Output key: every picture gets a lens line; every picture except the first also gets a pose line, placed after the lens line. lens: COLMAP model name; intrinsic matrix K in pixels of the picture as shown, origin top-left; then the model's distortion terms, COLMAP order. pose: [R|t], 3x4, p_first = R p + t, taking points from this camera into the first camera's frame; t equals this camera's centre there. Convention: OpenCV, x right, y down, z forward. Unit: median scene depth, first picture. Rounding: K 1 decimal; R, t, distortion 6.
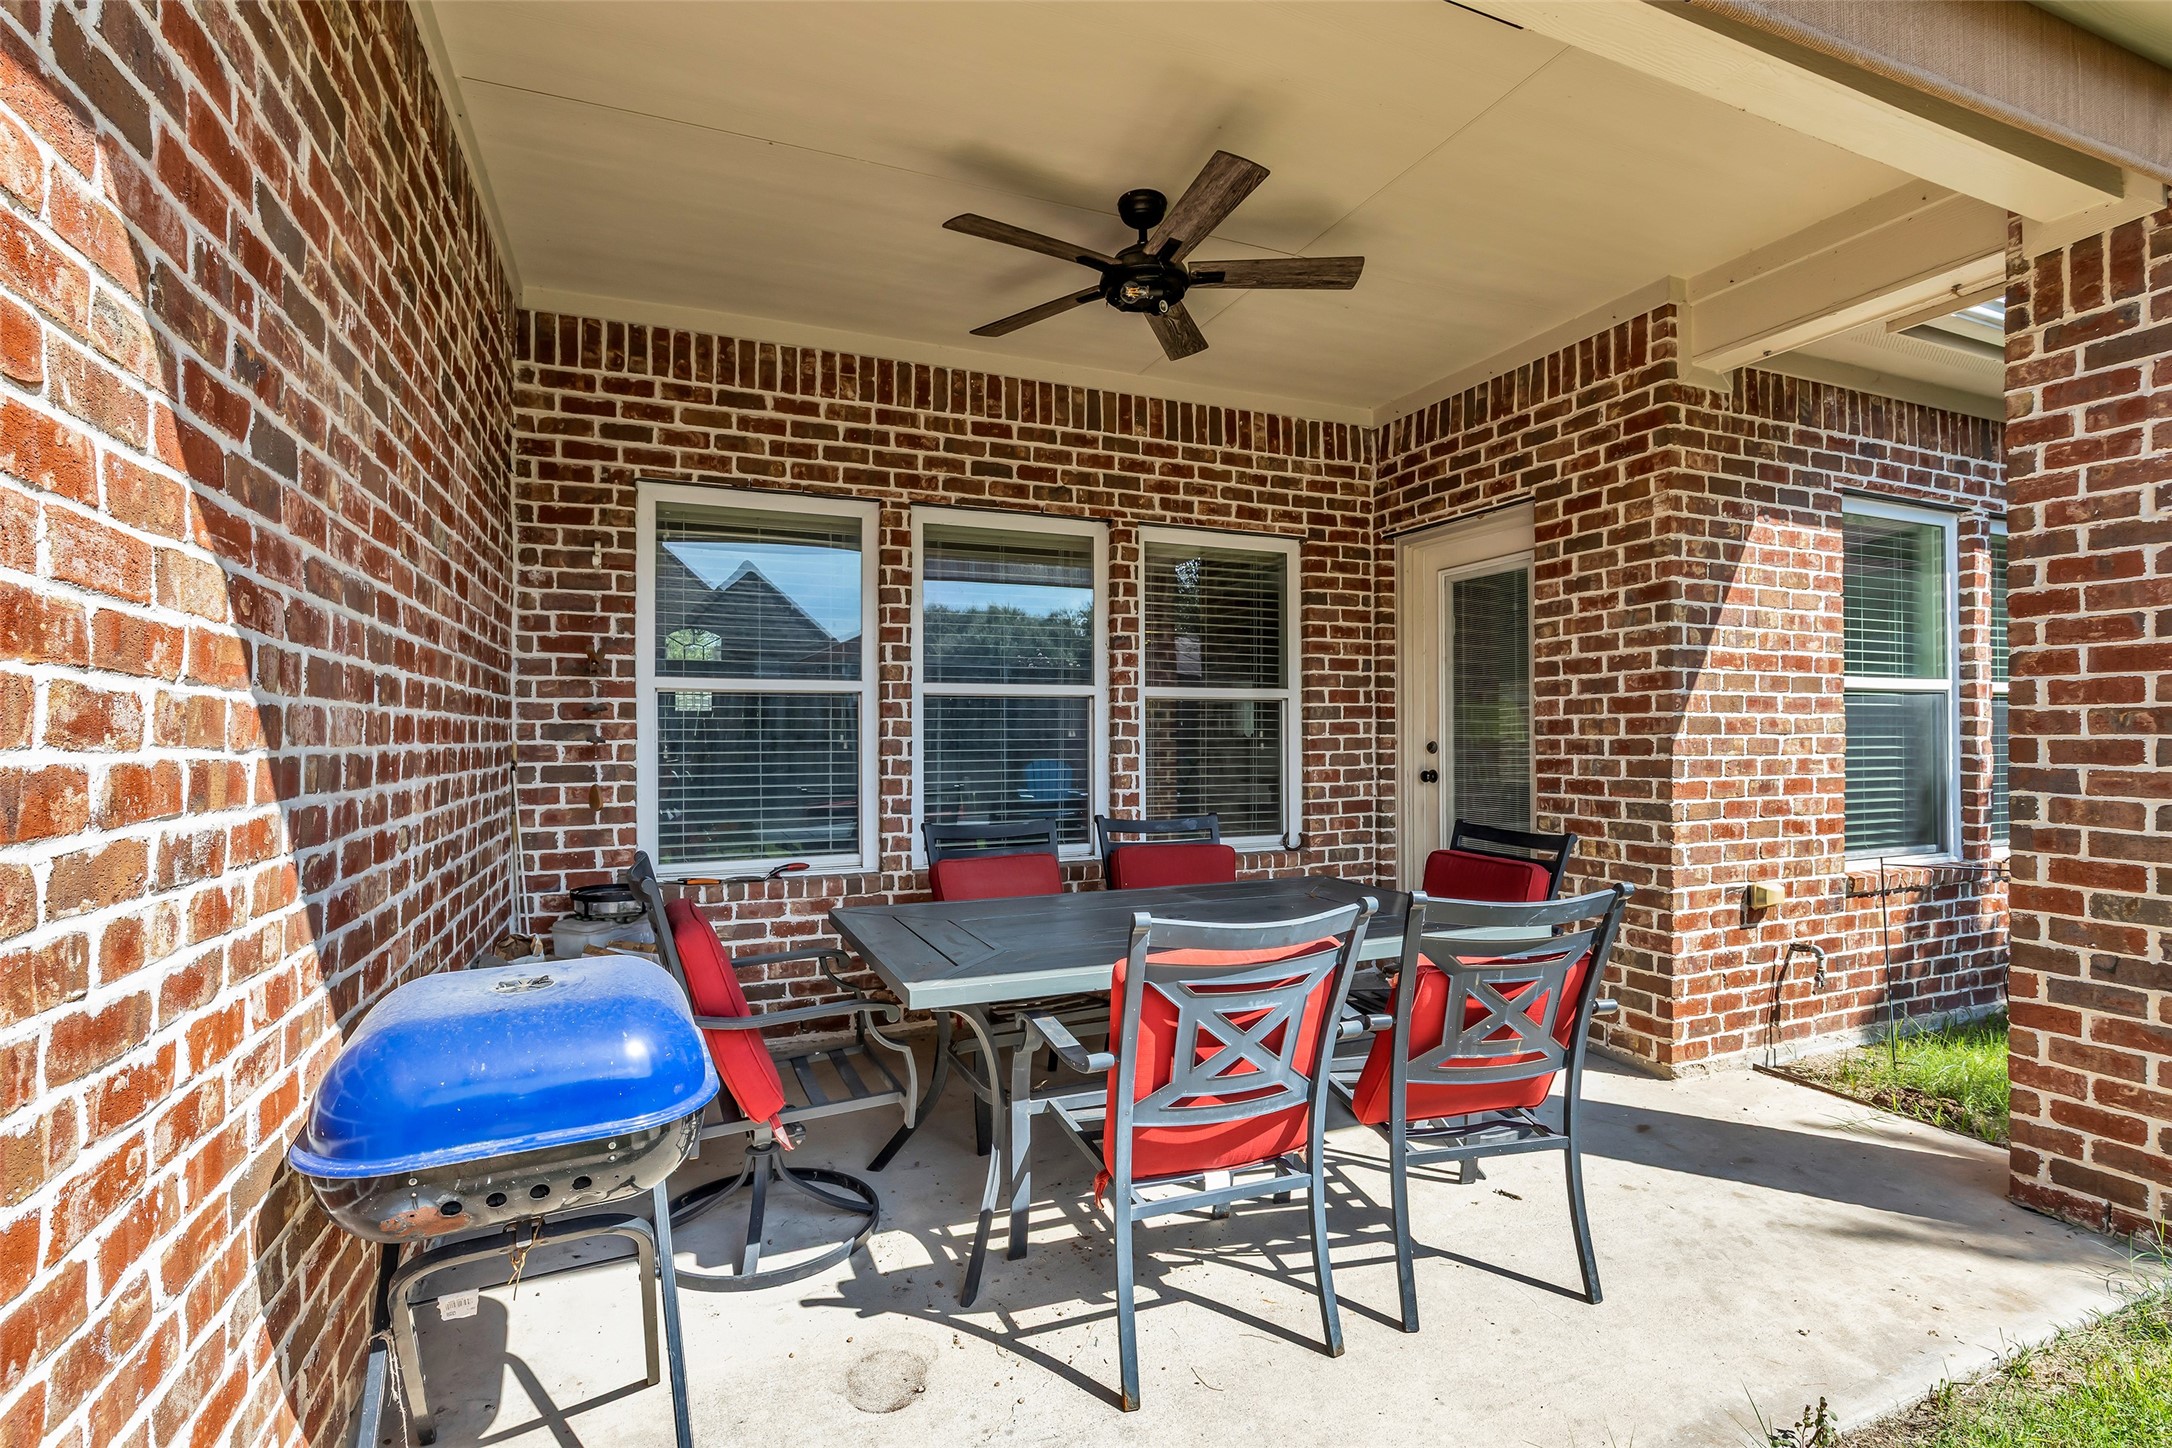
lens RADIAL K [[991.4, 0, 1088.2], [0, 991.4, 728.7], [0, 0, 1]] dist [-0.024706, 0.007469]
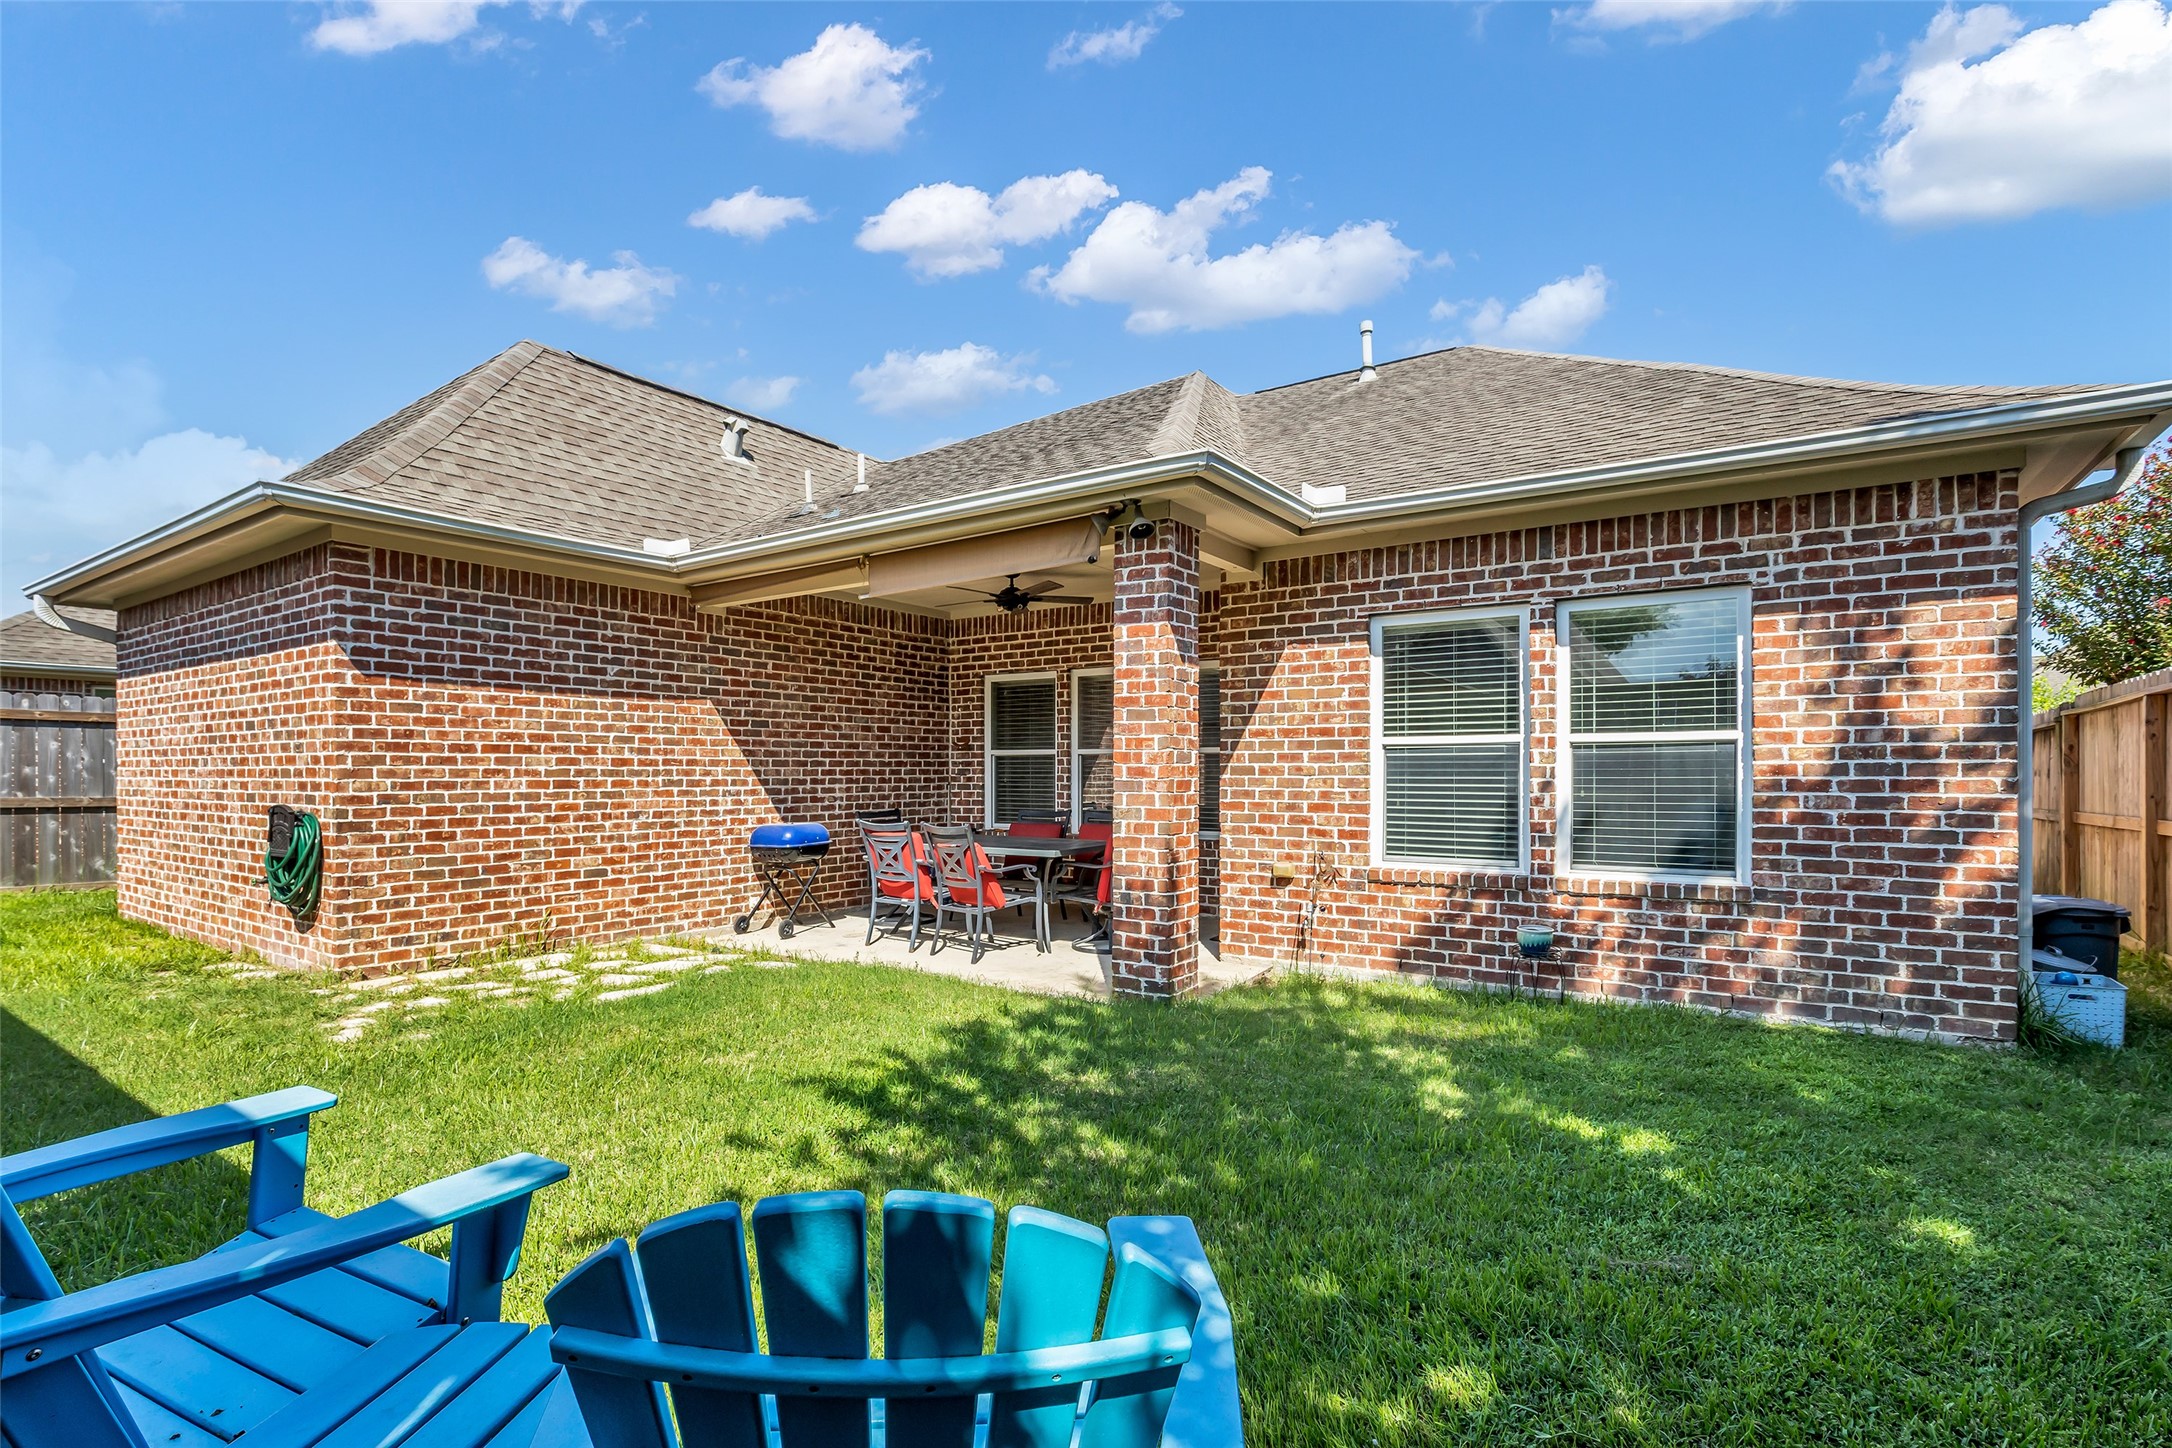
lens RADIAL K [[995.4, 0, 1080.1], [0, 995.4, 764.2], [0, 0, 1]] dist [-0.017737, 0.000087]
pose [[0.549416, -0.003153, -0.835543, 1.904519], [0.006496, 0.999979, 0.000498, -0.016841], [0.835524, -0.005701, 0.549425, -0.238384]]
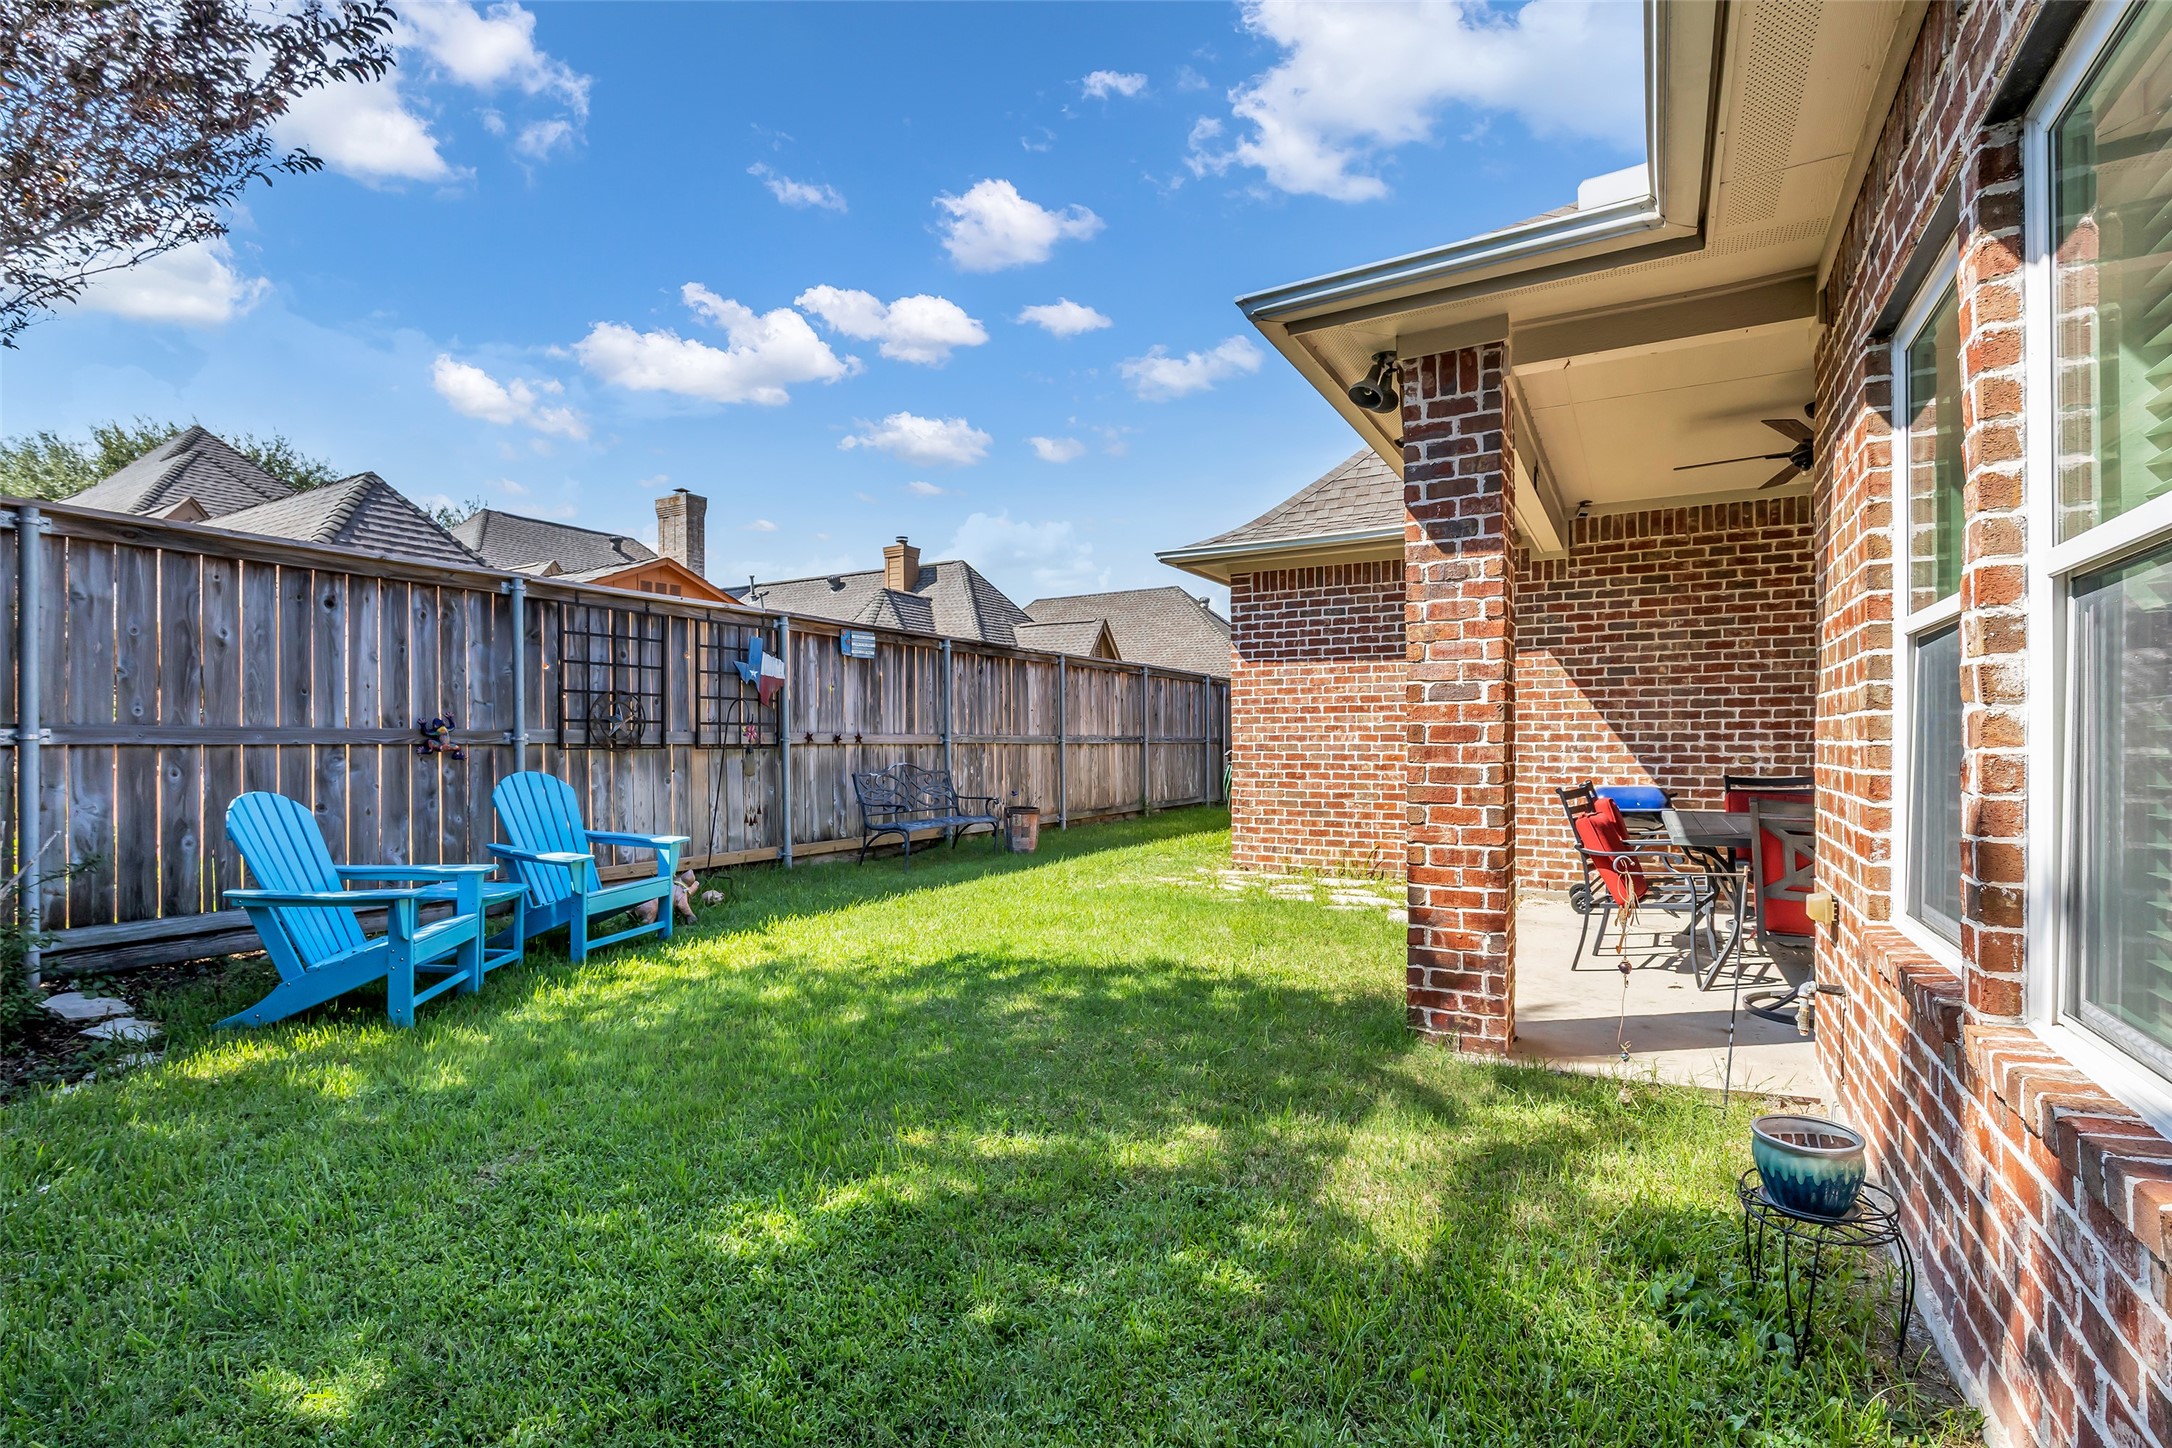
lens RADIAL K [[986.0, 0, 1095.2], [0, 986.0, 730.1], [0, 0, 1]] dist [-0.015934, 0.000988]
pose [[-0.786389, -0.001776, -0.617729, 1.656239], [0.009748, 0.999836, -0.015284, 0.024614], [0.617655, -0.018041, -0.786242, 1.253325]]
